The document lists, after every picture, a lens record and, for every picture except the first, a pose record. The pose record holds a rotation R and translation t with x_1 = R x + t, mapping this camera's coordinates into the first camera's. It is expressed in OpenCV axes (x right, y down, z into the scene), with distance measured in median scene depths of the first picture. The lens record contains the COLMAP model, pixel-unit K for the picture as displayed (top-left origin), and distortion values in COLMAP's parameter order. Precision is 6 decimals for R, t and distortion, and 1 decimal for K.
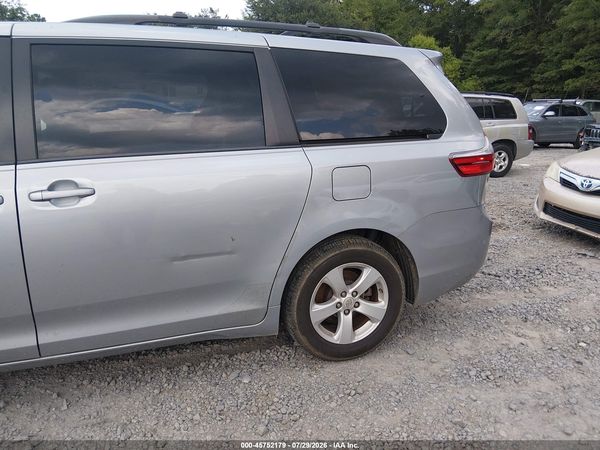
lens RADIAL K [[449.7, 0, 300.0], [0, 449.7, 225.0], [0, 0, 1]] dist [0.078573, -0.130604]
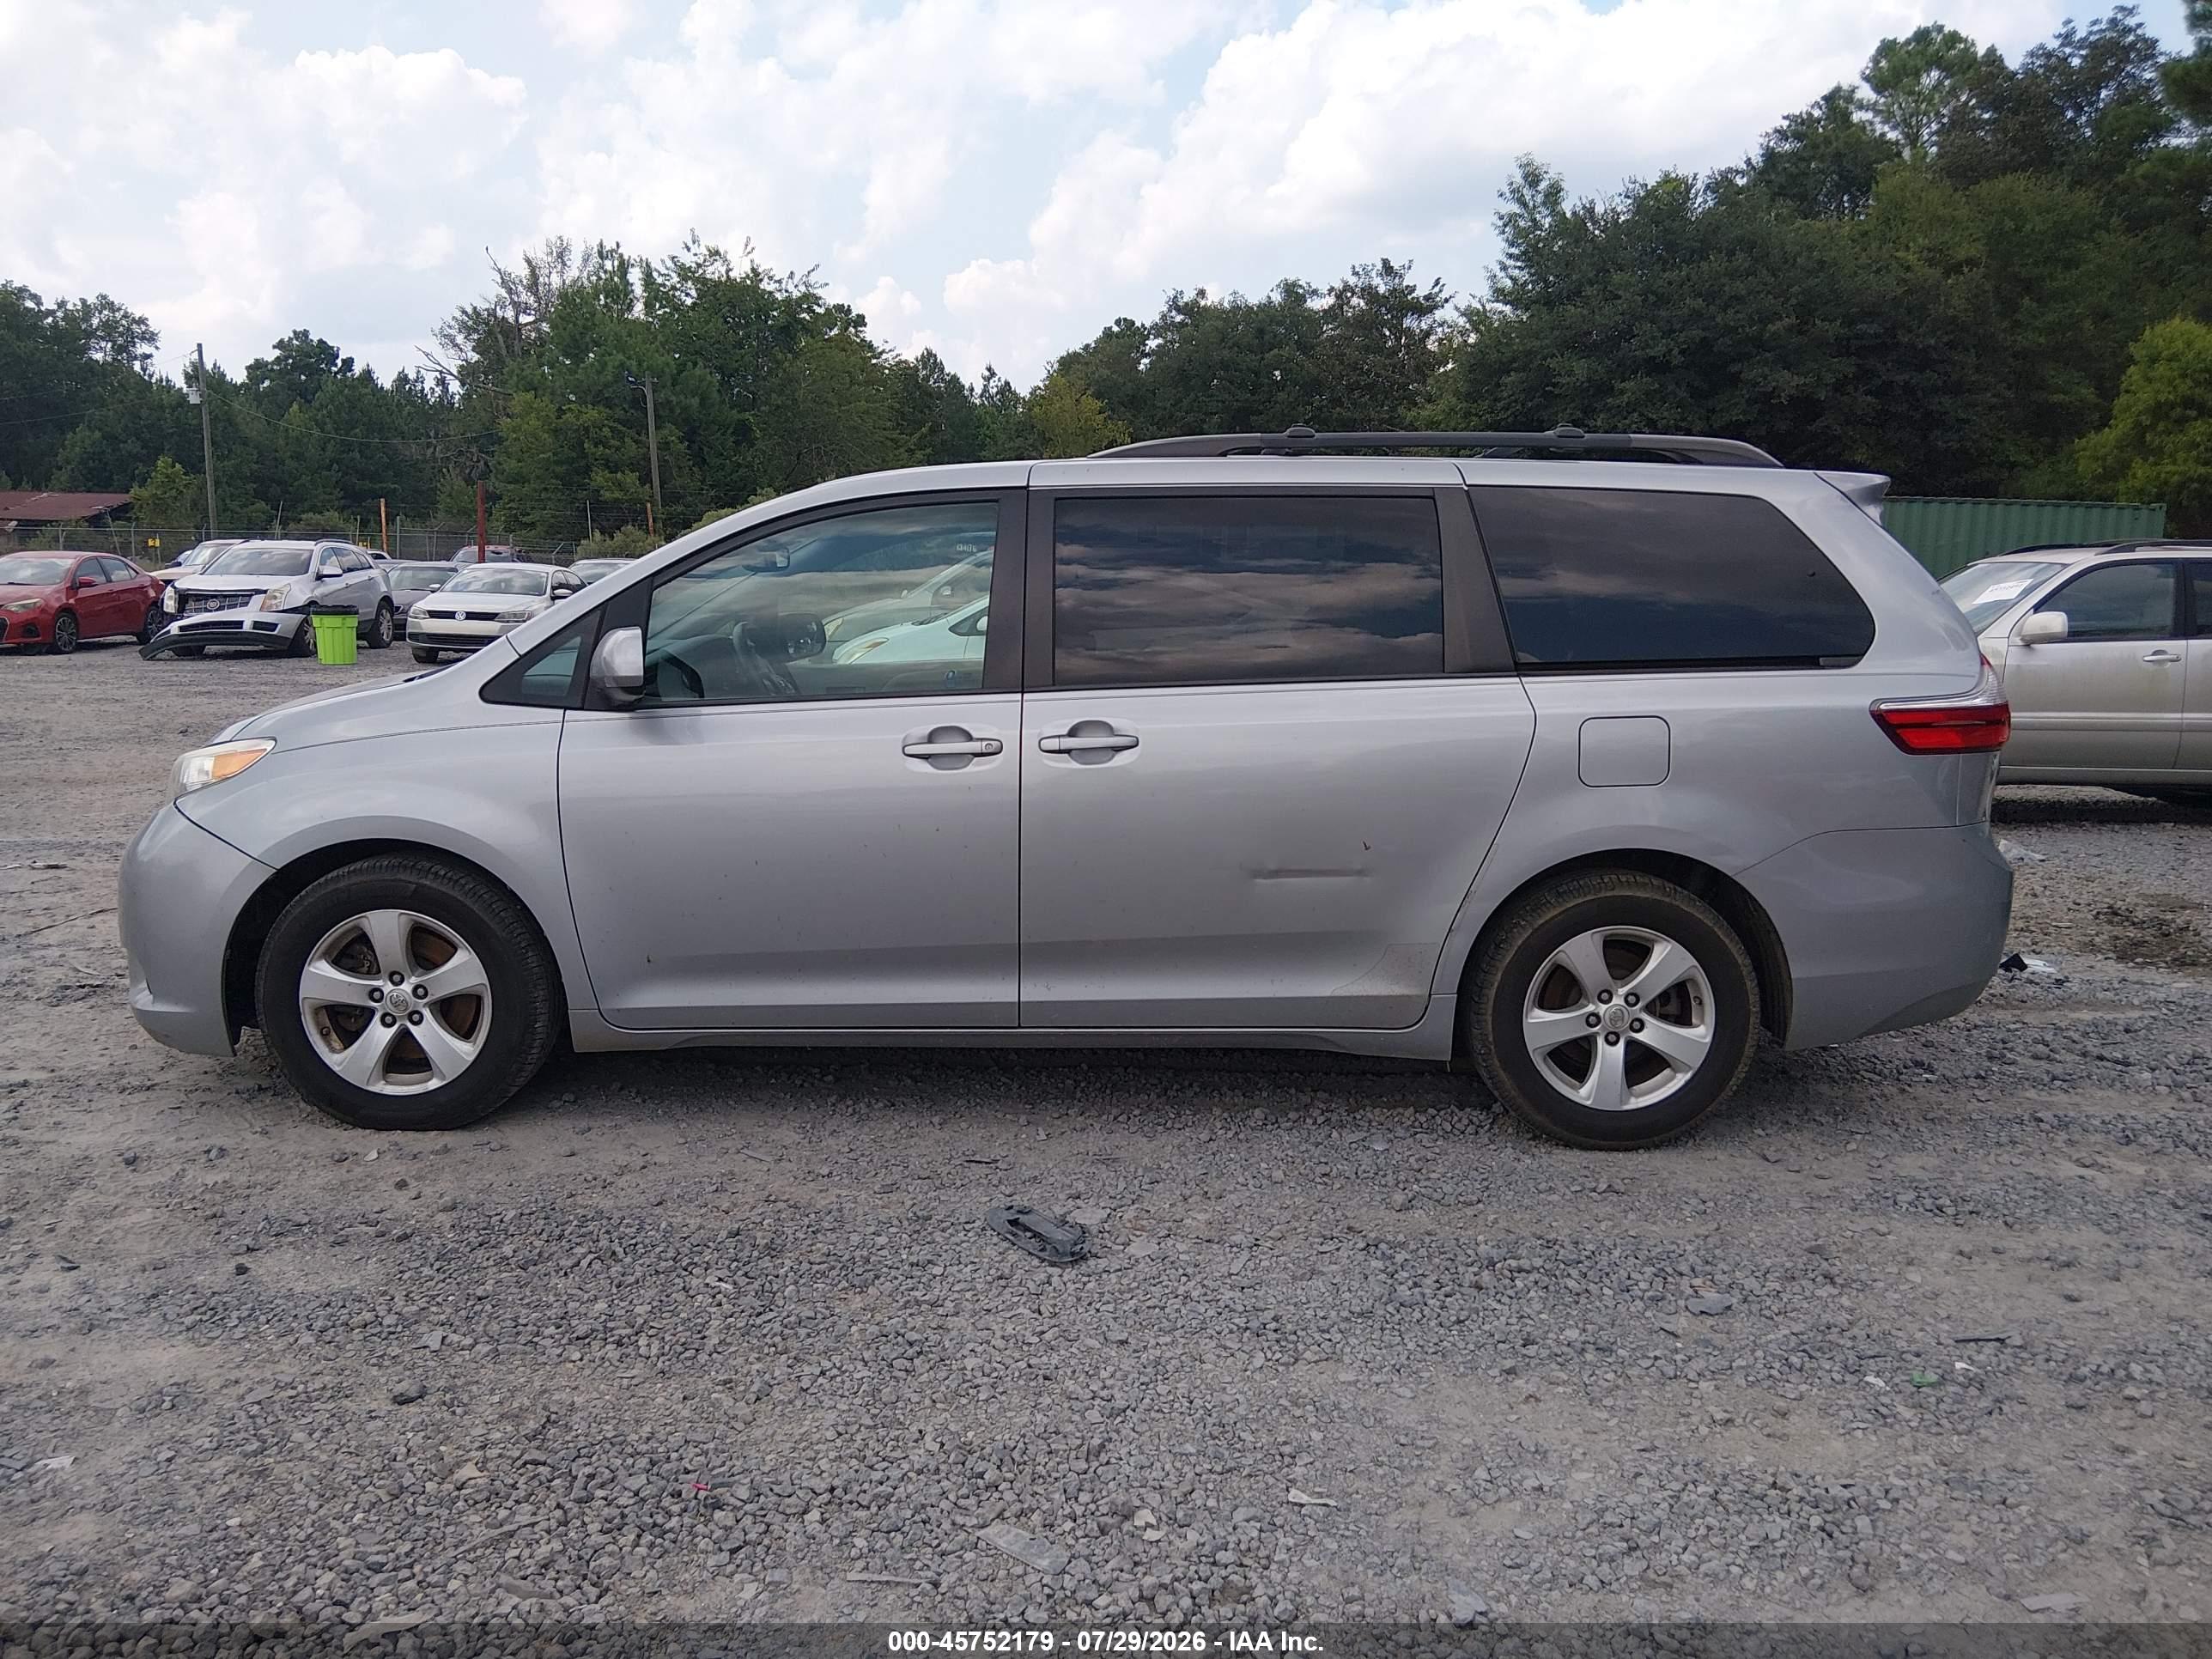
lens RADIAL K [[1657.8, 0, 1106.0], [0, 1657.8, 829.5], [0, 0, 1]] dist [0.078573, -0.130604]
pose [[0.943185, 0.045614, -0.329121, 0.167852], [-0.081897, 0.991887, -0.097229, 0.190721], [0.322016, 0.118659, 0.939269, -0.772150]]
